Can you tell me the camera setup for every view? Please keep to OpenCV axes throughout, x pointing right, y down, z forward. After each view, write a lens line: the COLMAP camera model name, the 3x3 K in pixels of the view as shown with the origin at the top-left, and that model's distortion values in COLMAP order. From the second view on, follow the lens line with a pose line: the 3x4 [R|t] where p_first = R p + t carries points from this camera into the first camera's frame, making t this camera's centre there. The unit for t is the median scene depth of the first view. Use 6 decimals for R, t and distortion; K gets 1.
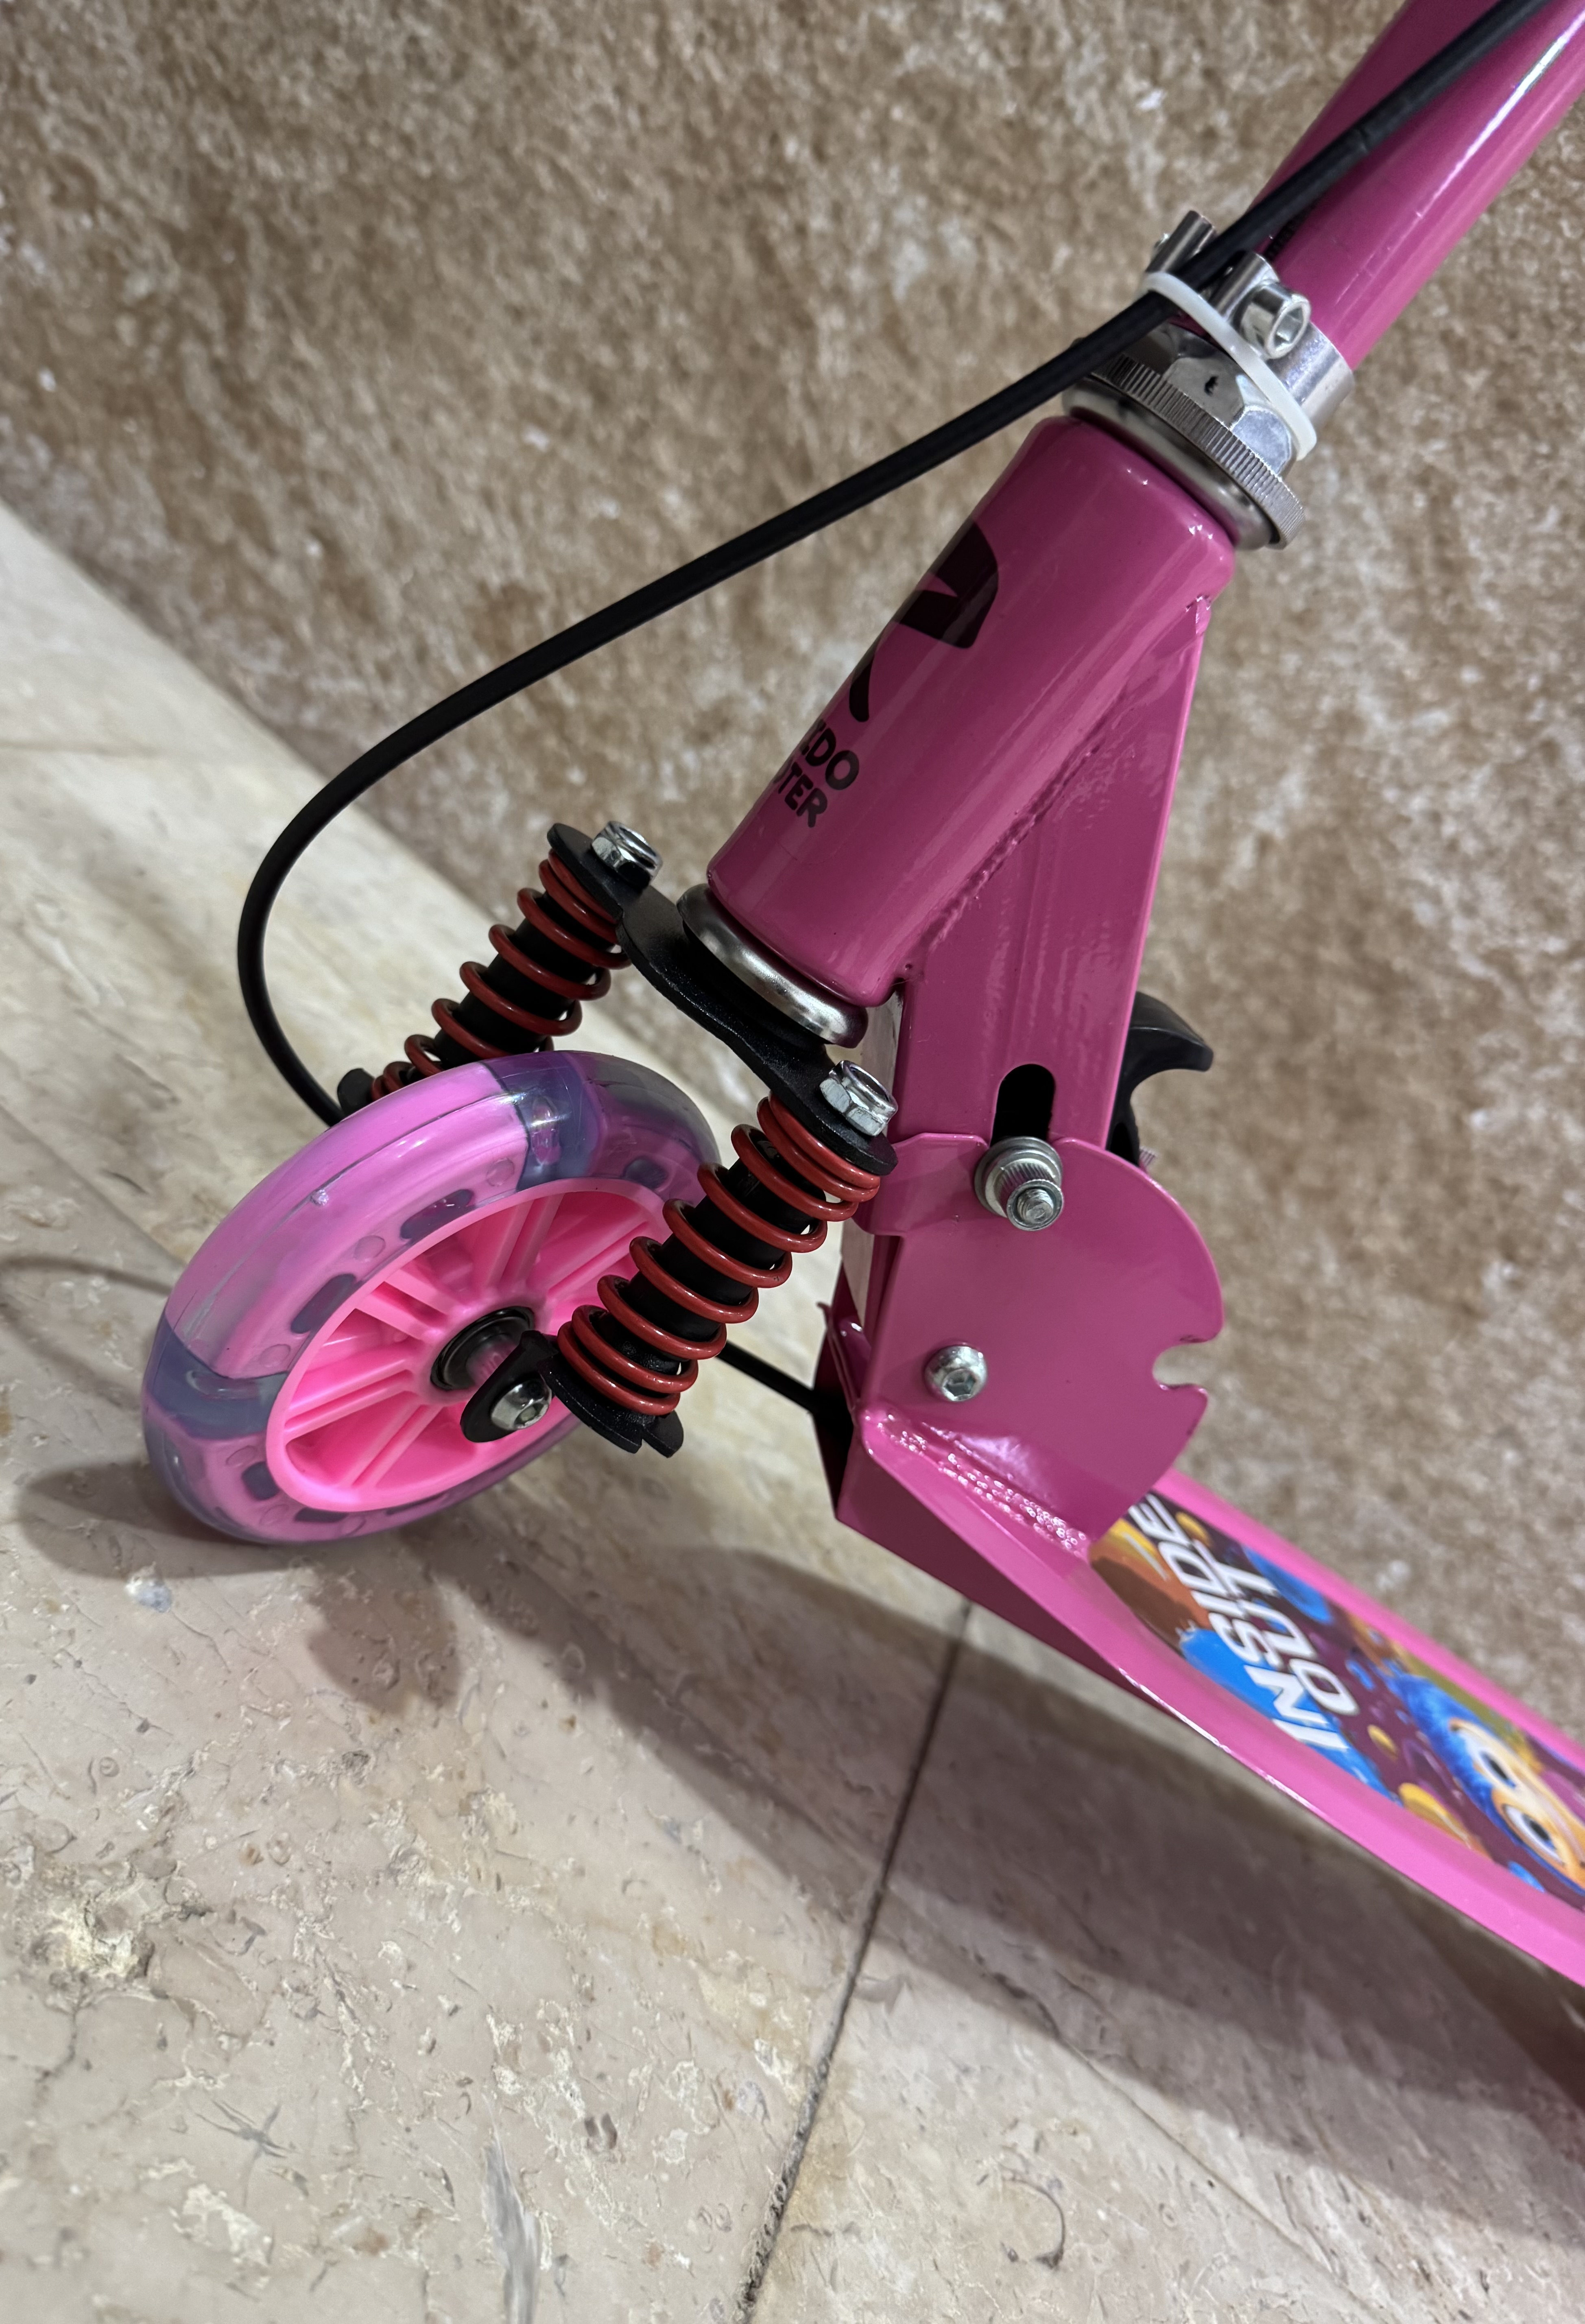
lens RADIAL K [[1718.9, 0, 732.5], [0, 1718.9, 1174.8], [0, 0, 1]] dist [-0.014734, -0.008708]
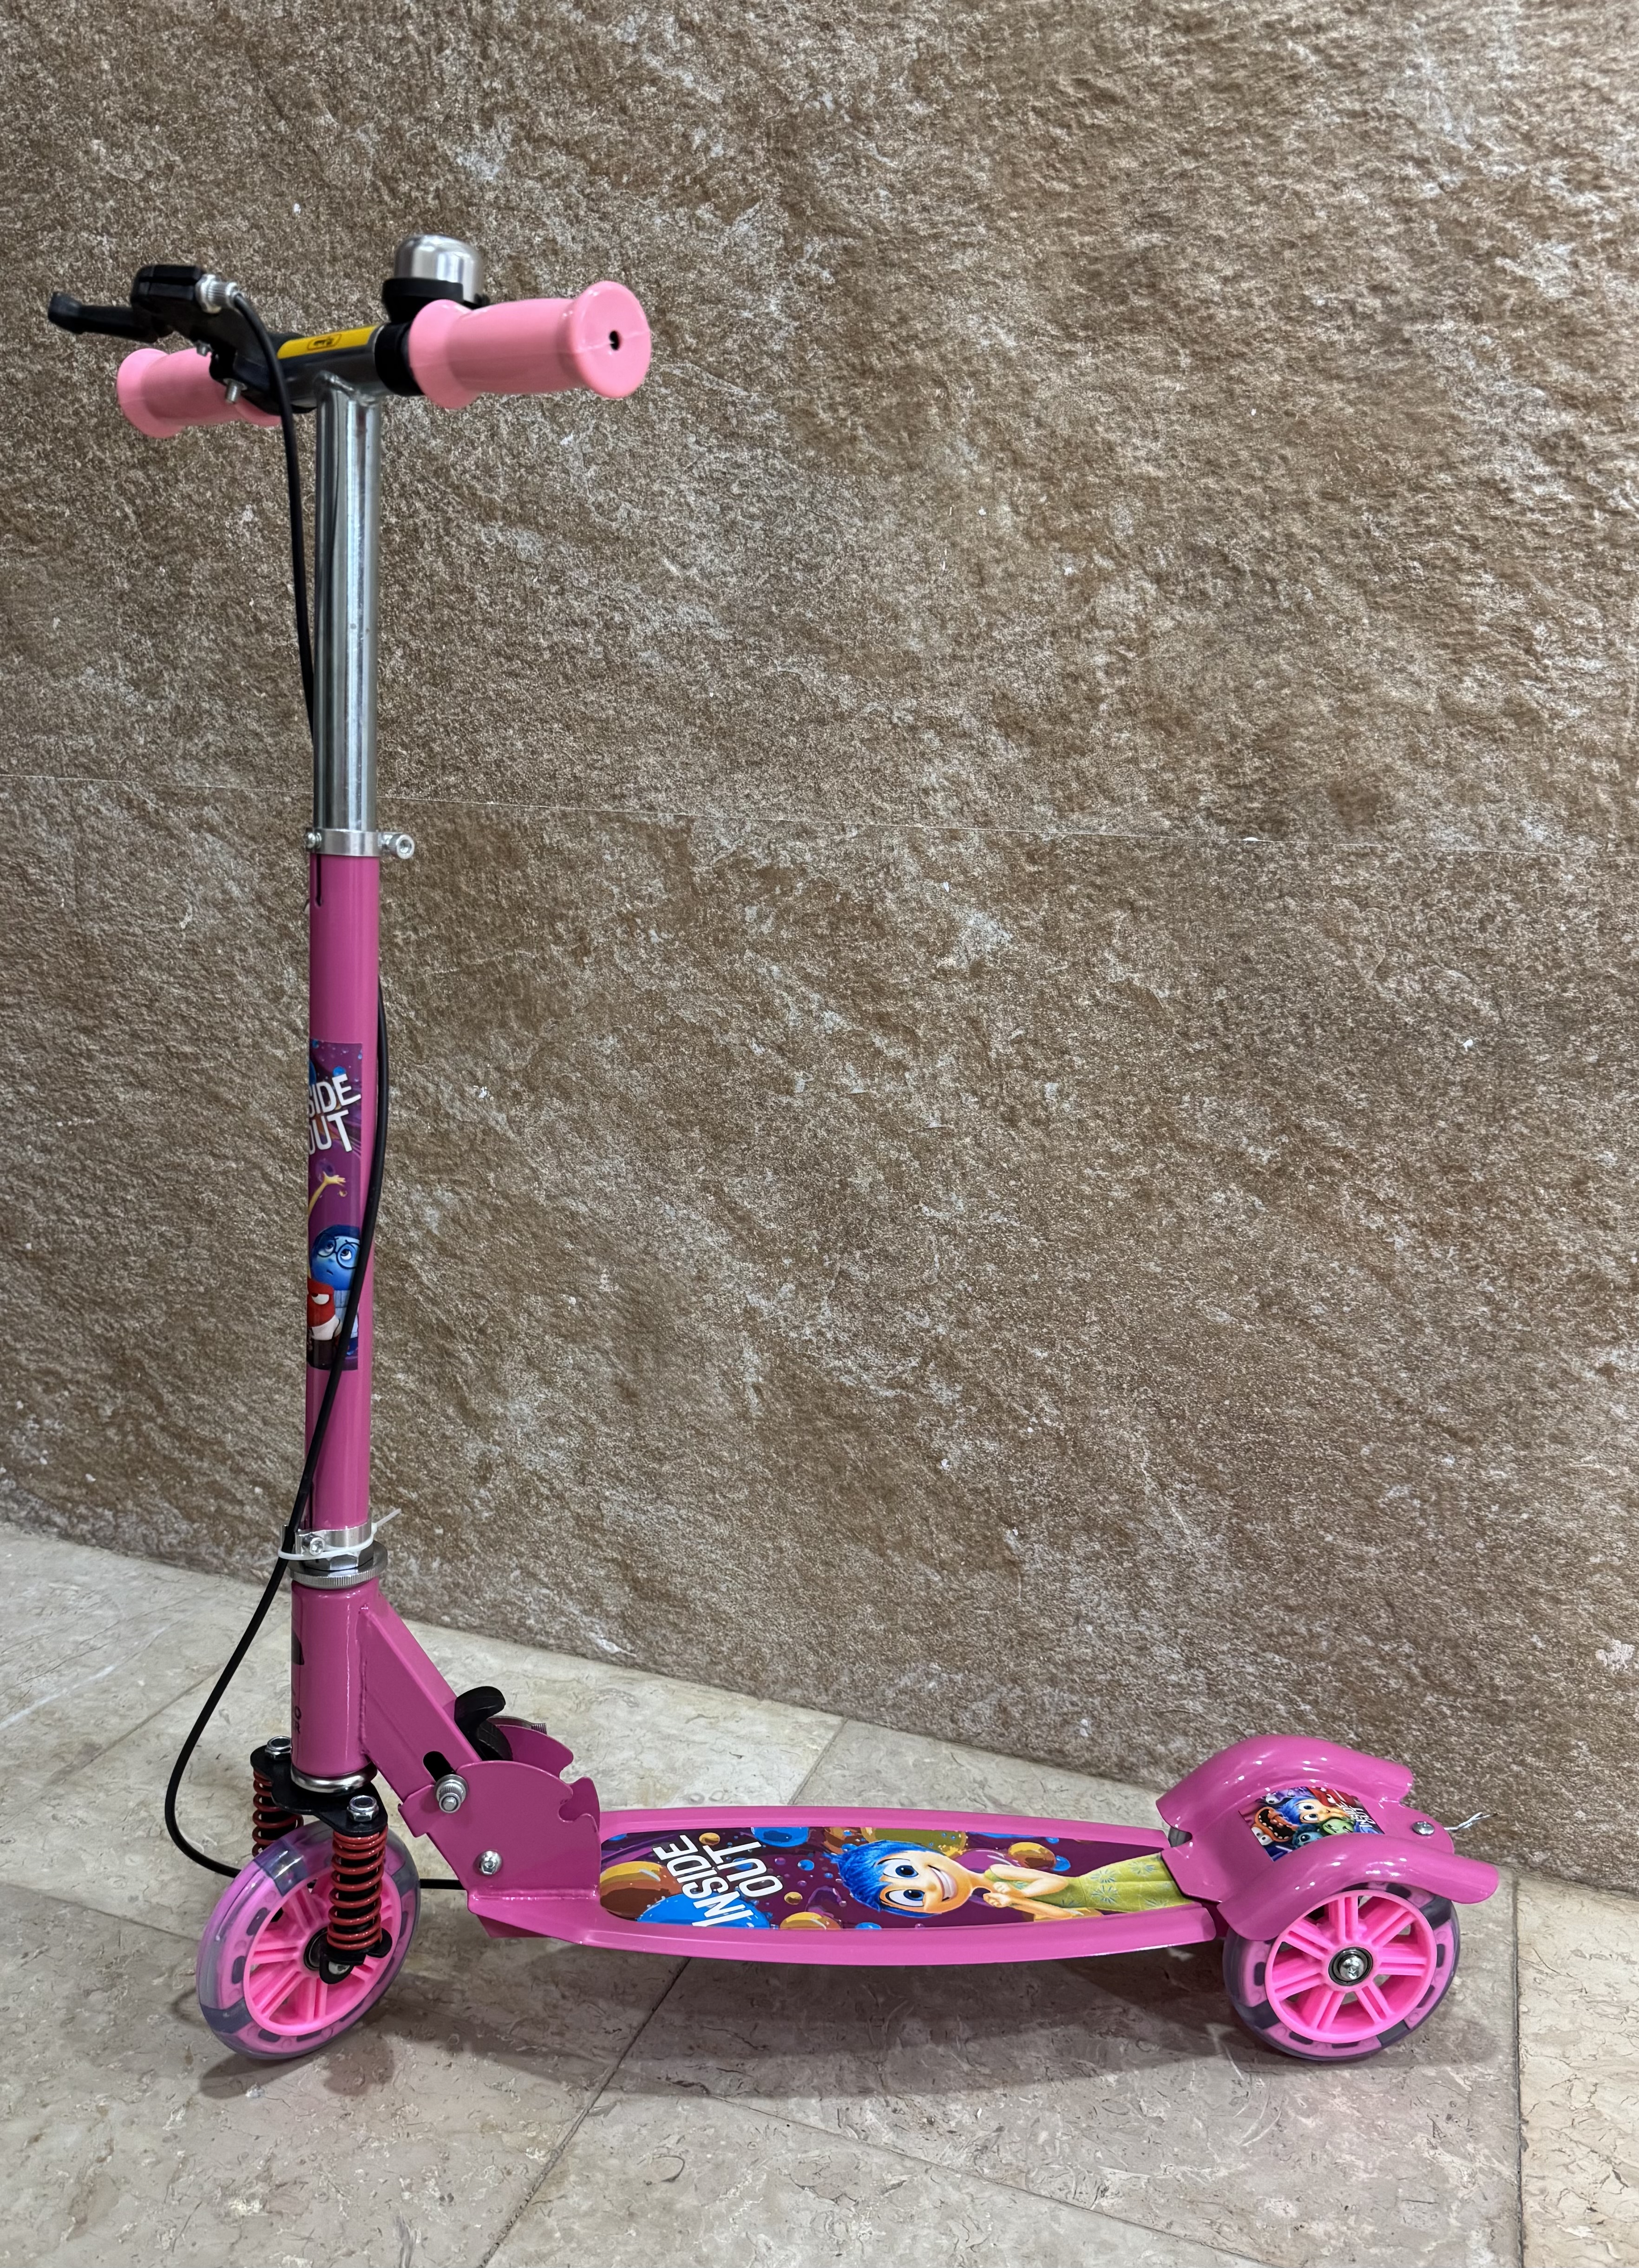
lens RADIAL K [[1869.6, 0, 764.8], [0, 1869.6, 1223.4], [0, 0, 1]] dist [0.186237, -0.347431]
pose [[0.832385, -0.531893, -0.155641, 0.713128], [0.502332, 0.842745, -0.193504, 0.037115], [0.234089, 0.082886, 0.968675, -0.859079]]
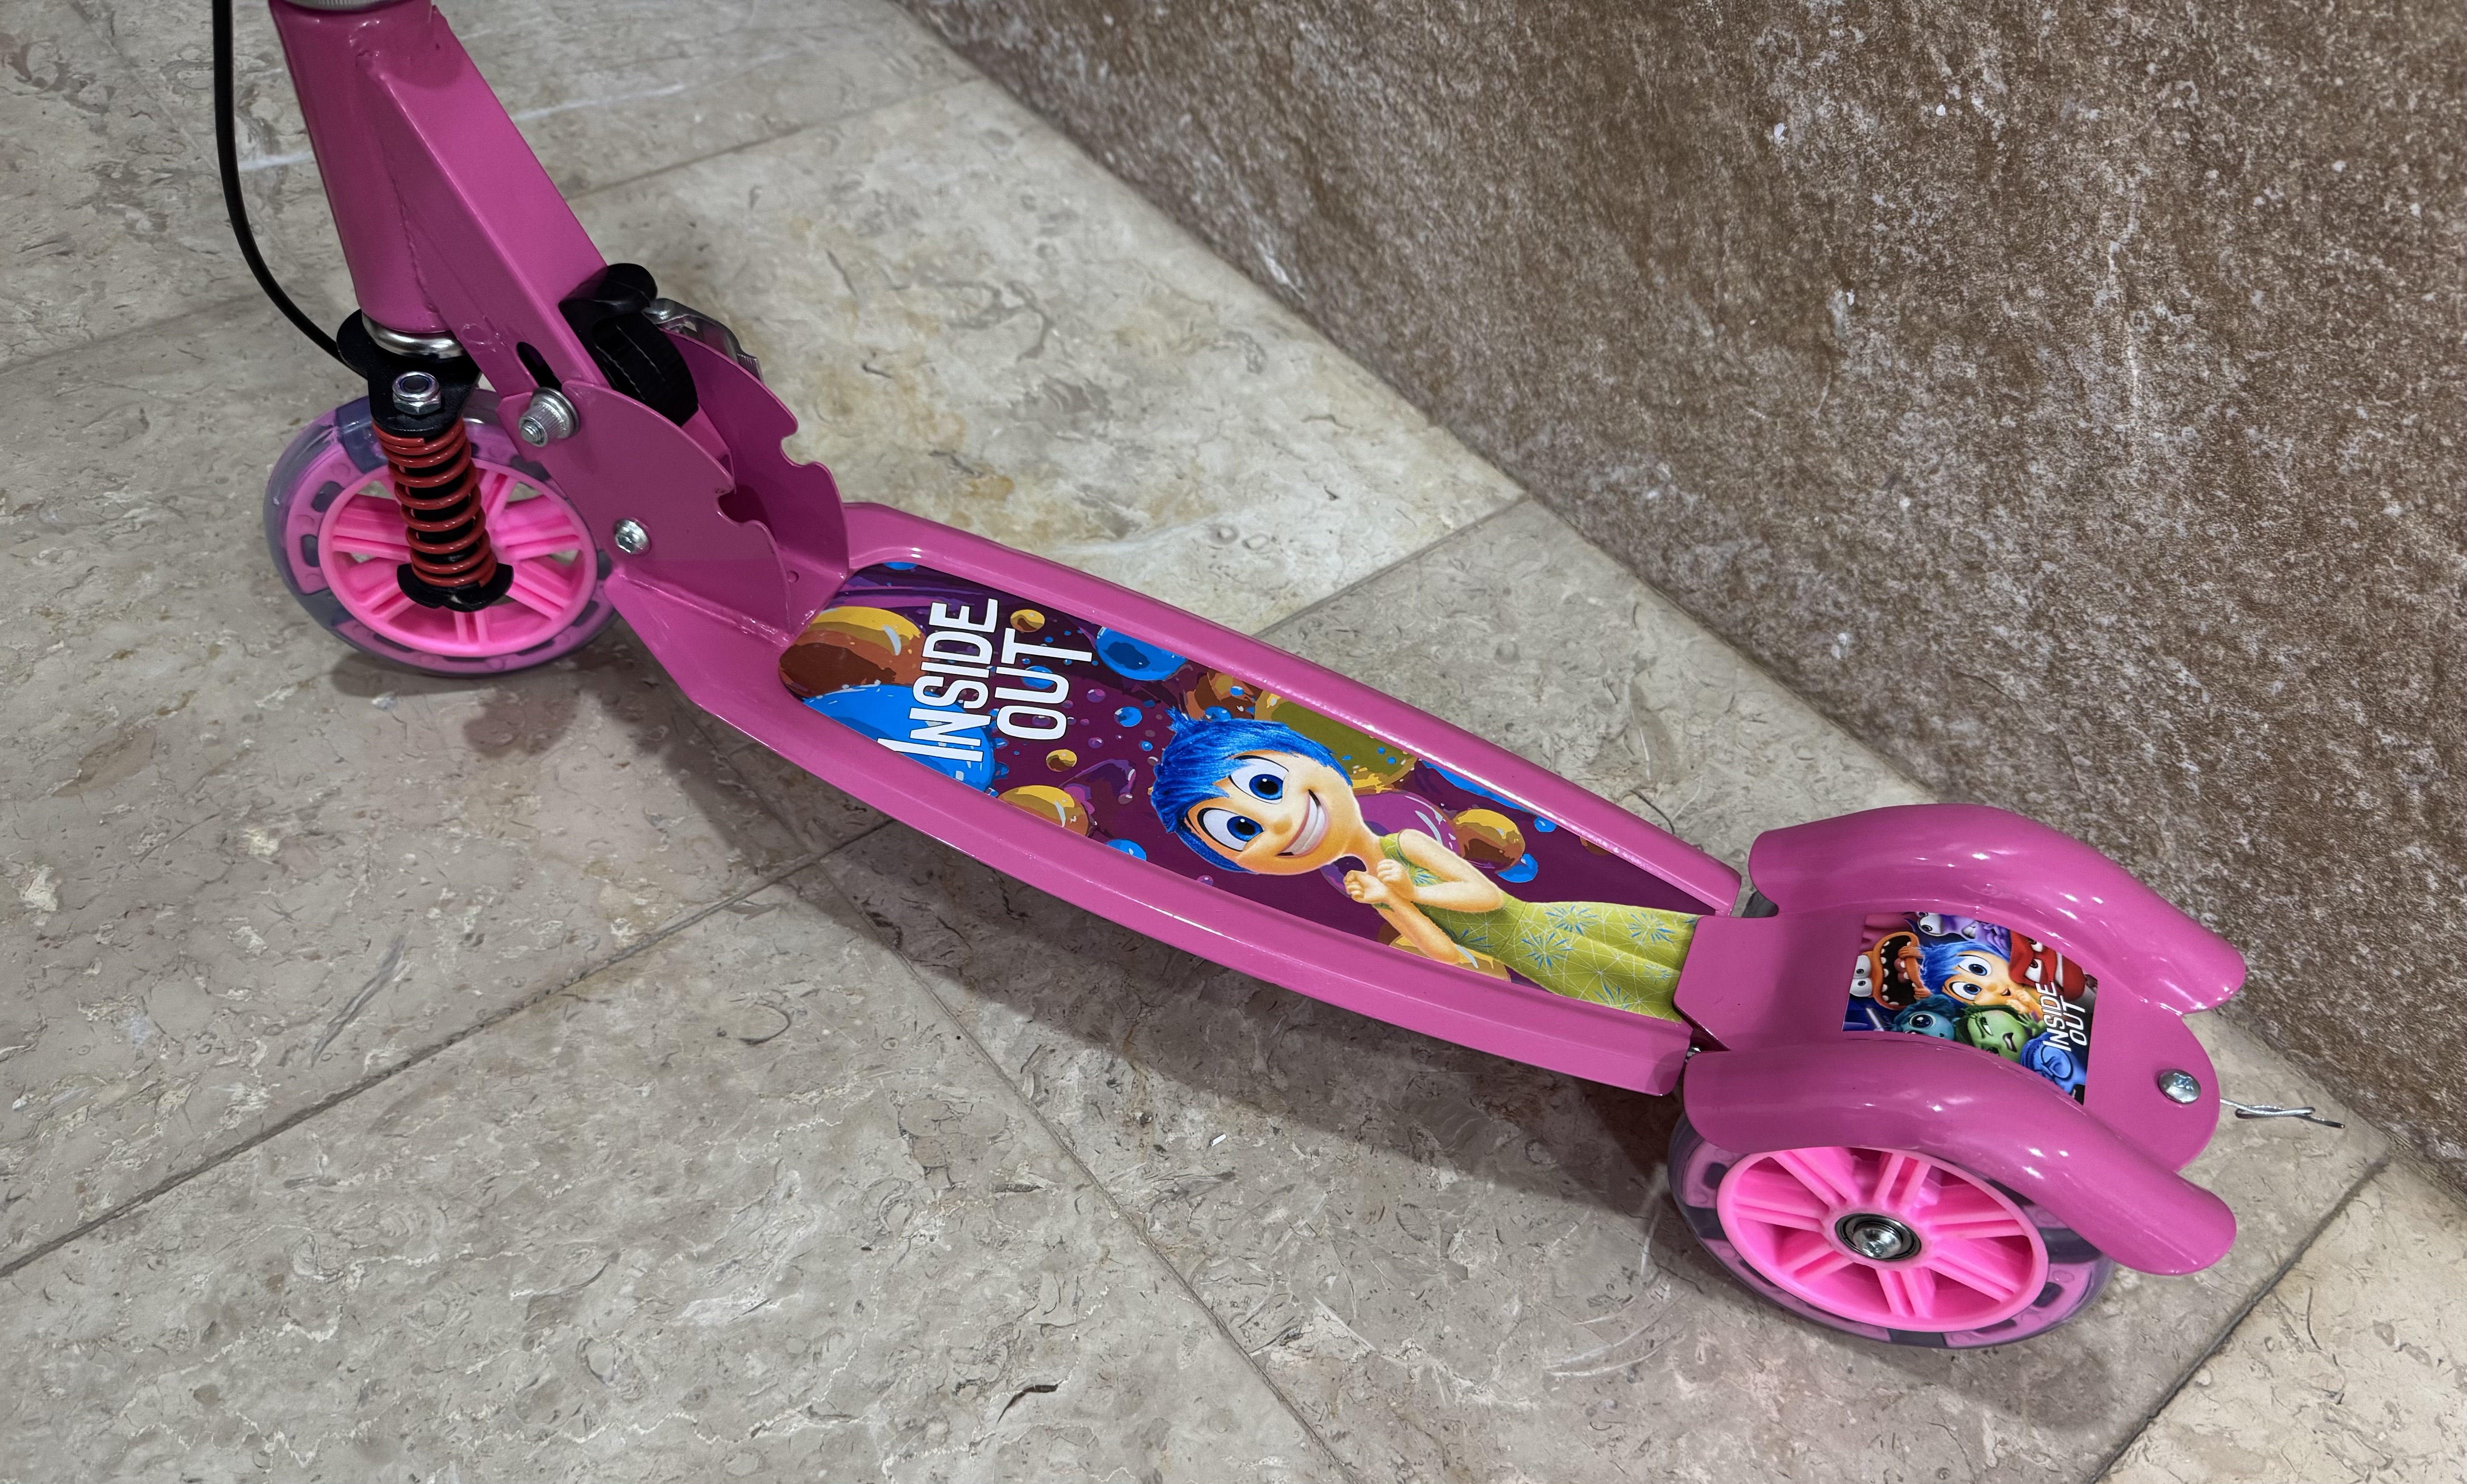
lens RADIAL K [[1781.6, 0, 1212.3], [0, 1781.6, 933.0], [0, 0, 1]] dist [0.044593, -0.092976]
pose [[0.751267, 0.007046, -0.659961, 0.851915], [0.191898, 0.954411, 0.228636, 0.098735], [0.631485, -0.298412, 0.715665, 0.010927]]
